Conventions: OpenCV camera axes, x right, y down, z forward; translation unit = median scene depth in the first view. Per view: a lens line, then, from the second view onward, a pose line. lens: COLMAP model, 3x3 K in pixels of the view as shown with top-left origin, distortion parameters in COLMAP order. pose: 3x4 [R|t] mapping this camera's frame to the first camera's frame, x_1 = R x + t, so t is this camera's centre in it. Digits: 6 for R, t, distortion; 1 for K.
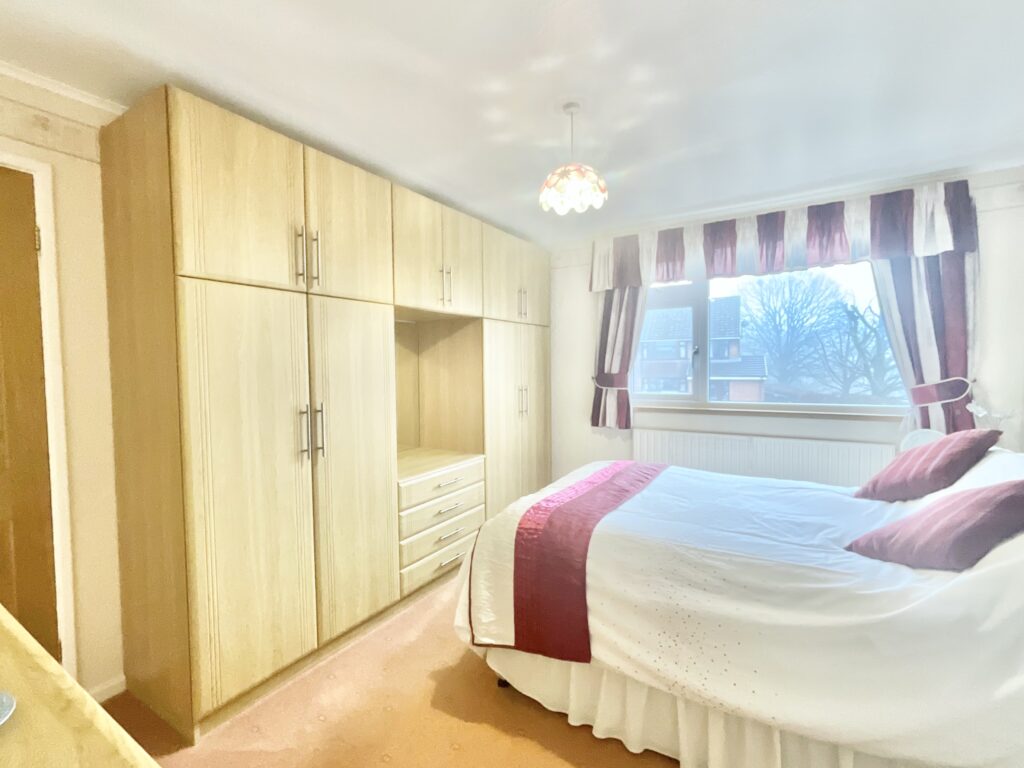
lens RADIAL K [[474.8, 0, 482.6], [0, 474.8, 383.6], [0, 0, 1]] dist [-0.015328, 0.000059]
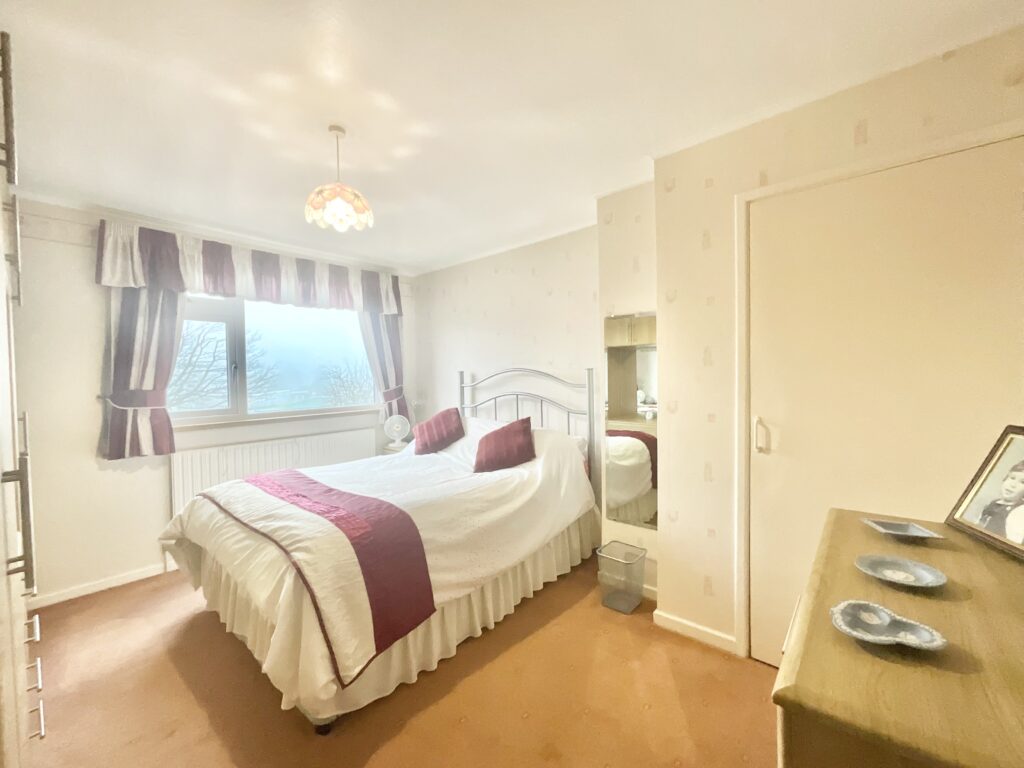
lens RADIAL K [[413.9, 0, 507.3], [0, 413.9, 385.1], [0, 0, 1]] dist [-0.002516, 0.001056]
pose [[0.132203, -0.012575, 0.991143, -0.436990], [0.053665, 0.998544, 0.005511, -0.000176], [-0.989769, 0.052461, 0.132685, 0.336154]]
